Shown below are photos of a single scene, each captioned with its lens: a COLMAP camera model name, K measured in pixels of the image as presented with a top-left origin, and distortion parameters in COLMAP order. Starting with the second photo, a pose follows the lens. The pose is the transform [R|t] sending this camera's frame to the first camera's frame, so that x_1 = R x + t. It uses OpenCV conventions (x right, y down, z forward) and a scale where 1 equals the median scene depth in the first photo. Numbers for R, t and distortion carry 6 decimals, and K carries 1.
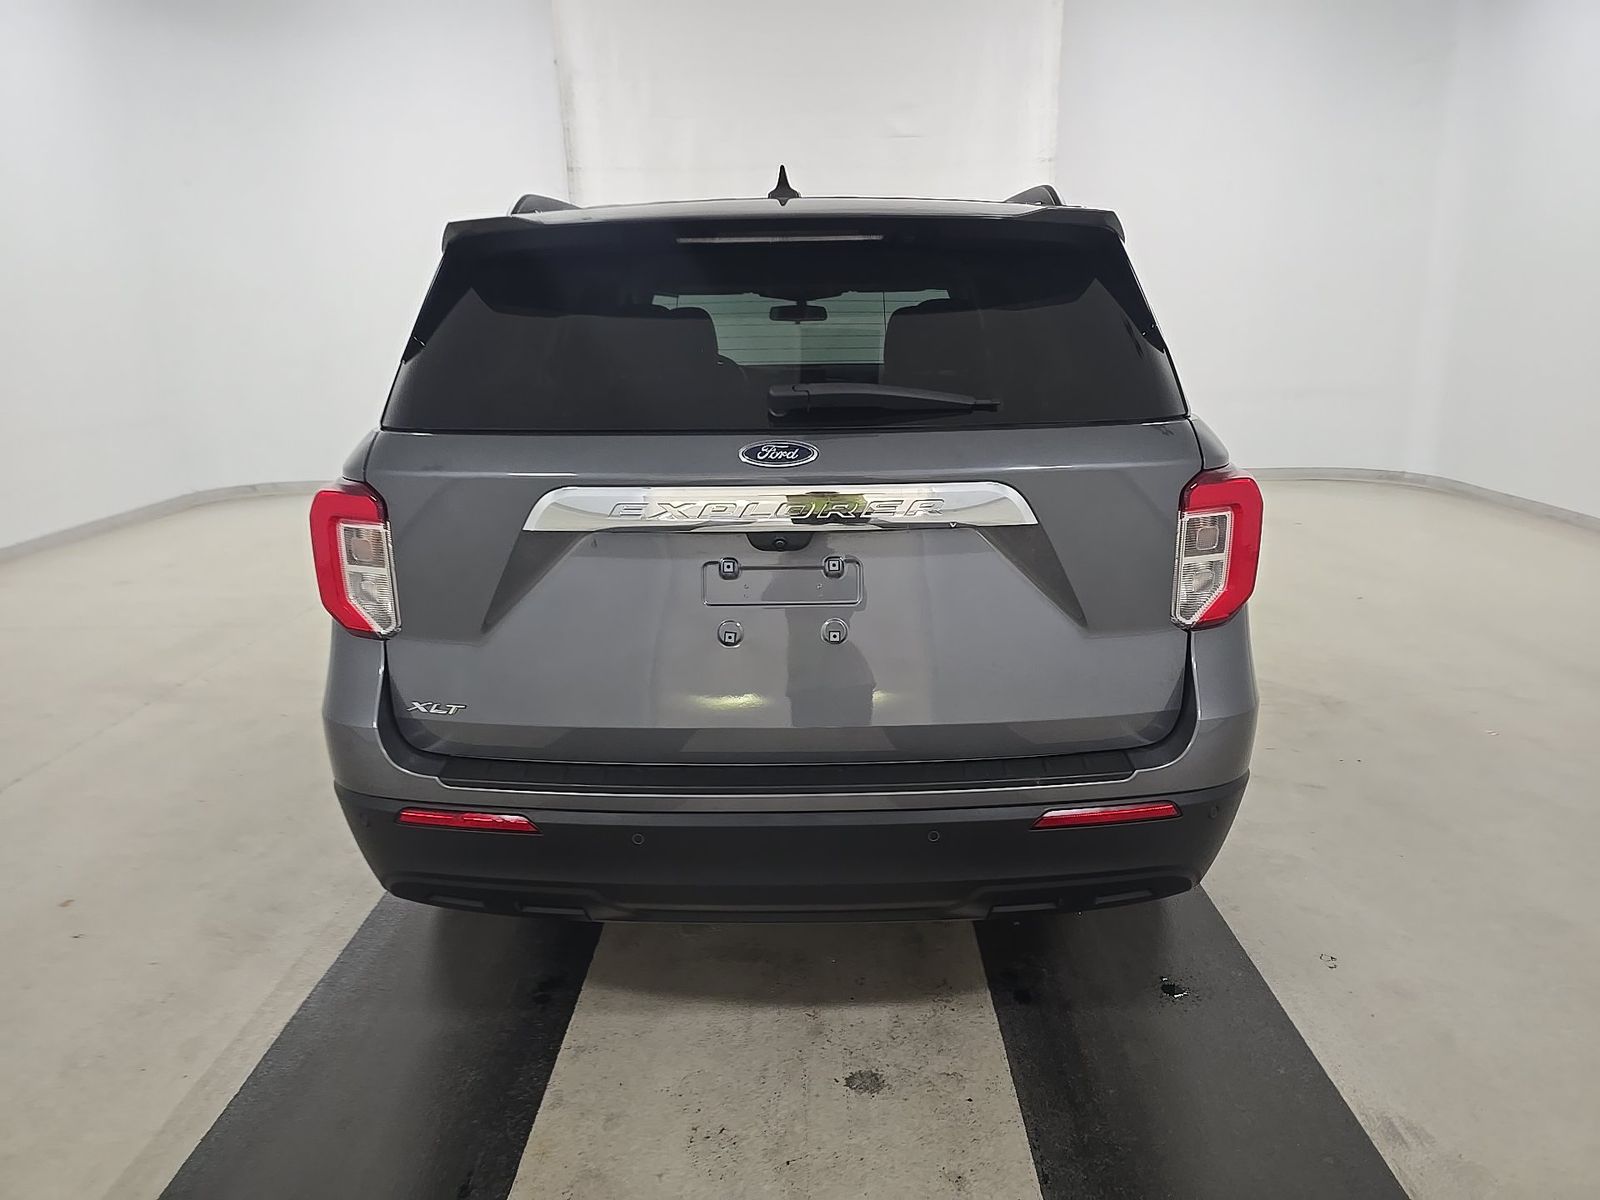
lens RADIAL K [[1062.9, 0, 805.2], [0, 1062.9, 599.6], [0, 0, 1]] dist [0.032359, -0.001515]
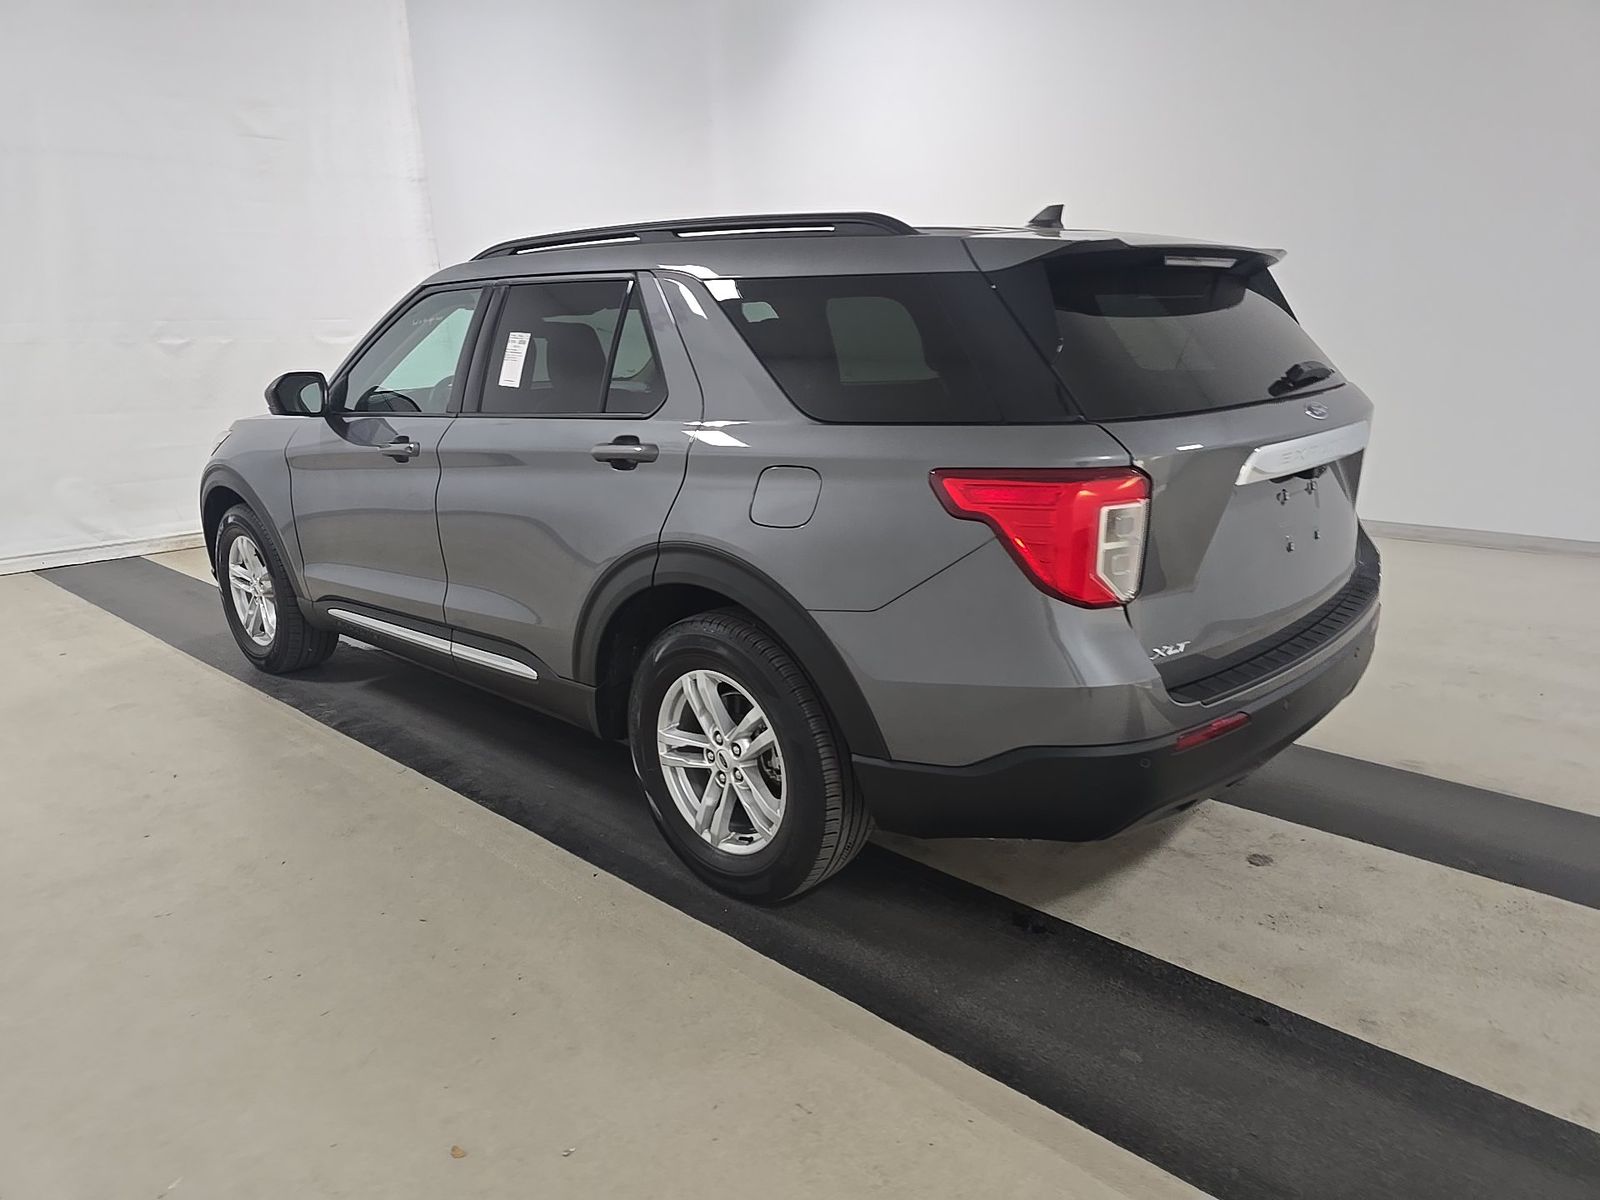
lens RADIAL K [[1062.9, 0, 805.2], [0, 1062.9, 599.6], [0, 0, 1]] dist [0.032359, -0.001515]
pose [[0.685181, -0.199941, 0.700393, -1.157246], [0.214282, 0.974365, 0.068524, -0.096575], [-0.696140, 0.103130, 0.710460, 0.345772]]
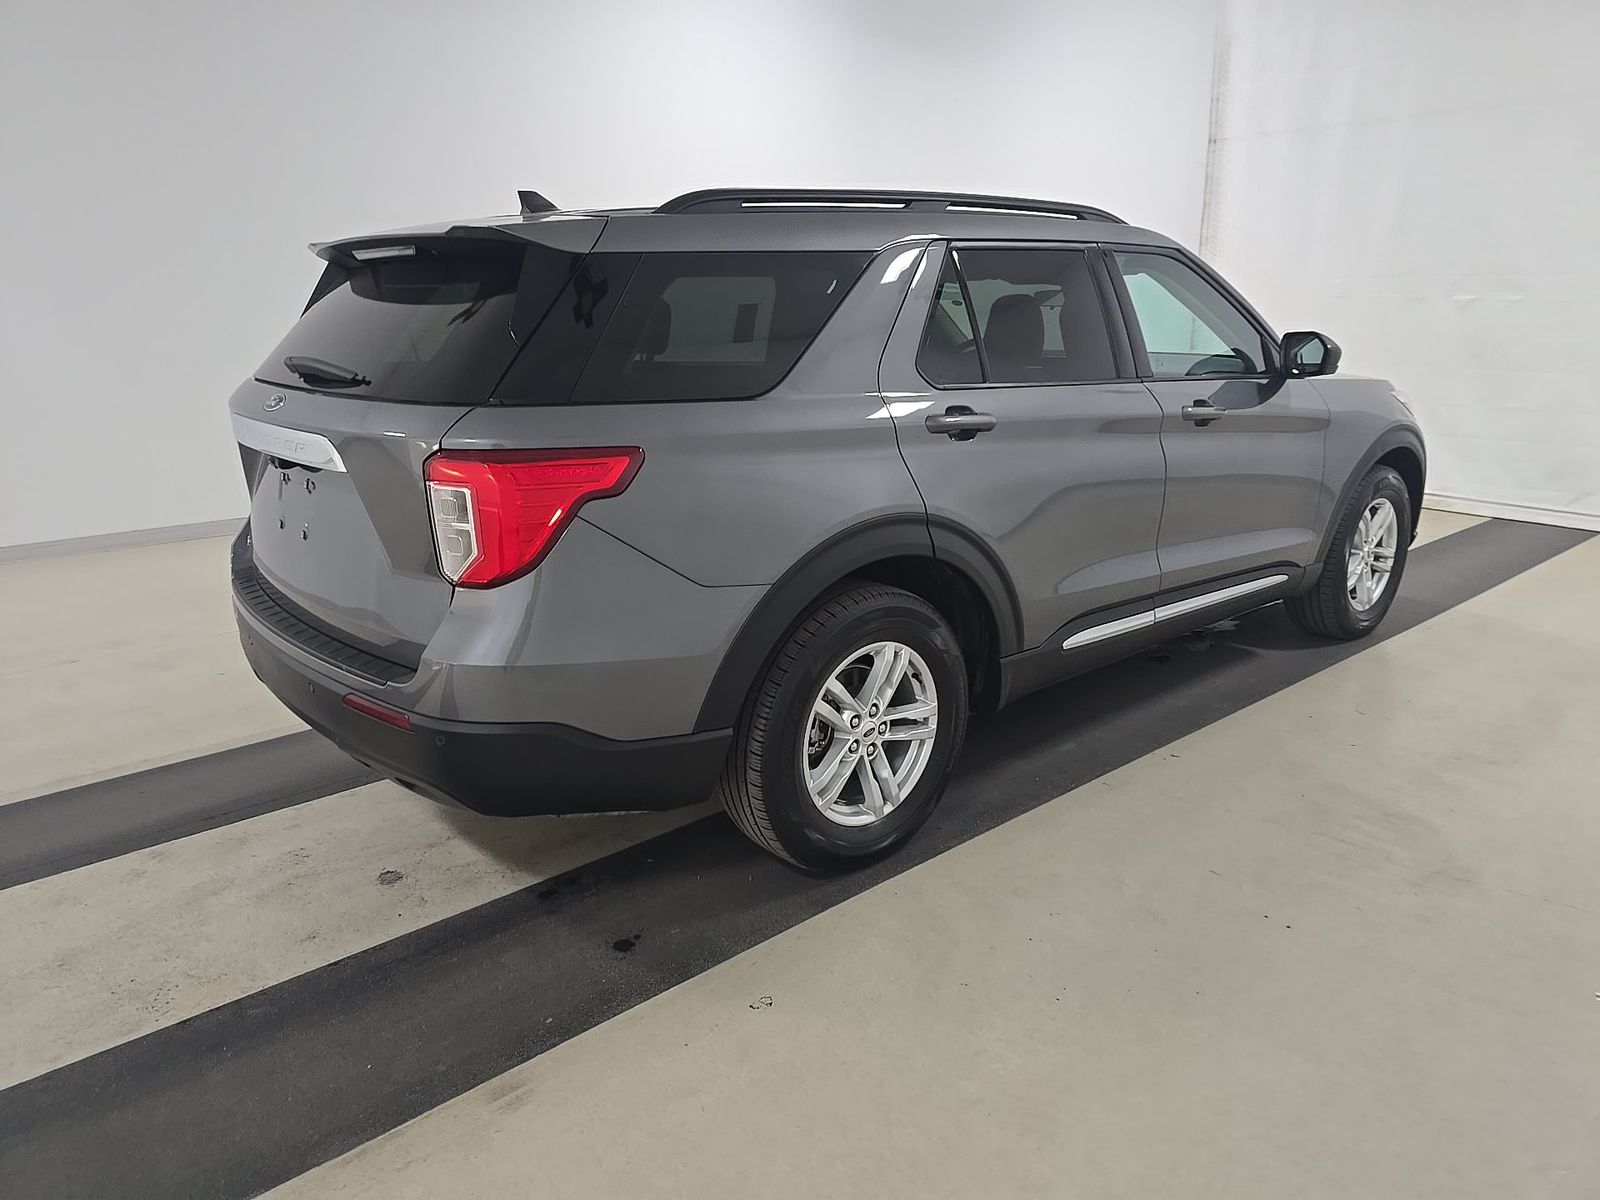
lens RADIAL K [[1060.6, 0, 796.0], [0, 1060.6, 600.8], [0, 0, 1]] dist [0.028616, -0.001329]
pose [[0.654160, 0.224959, -0.722127, 1.183290], [-0.206000, 0.971643, 0.116077, -0.137683], [0.727763, 0.072825, 0.681952, 0.390628]]
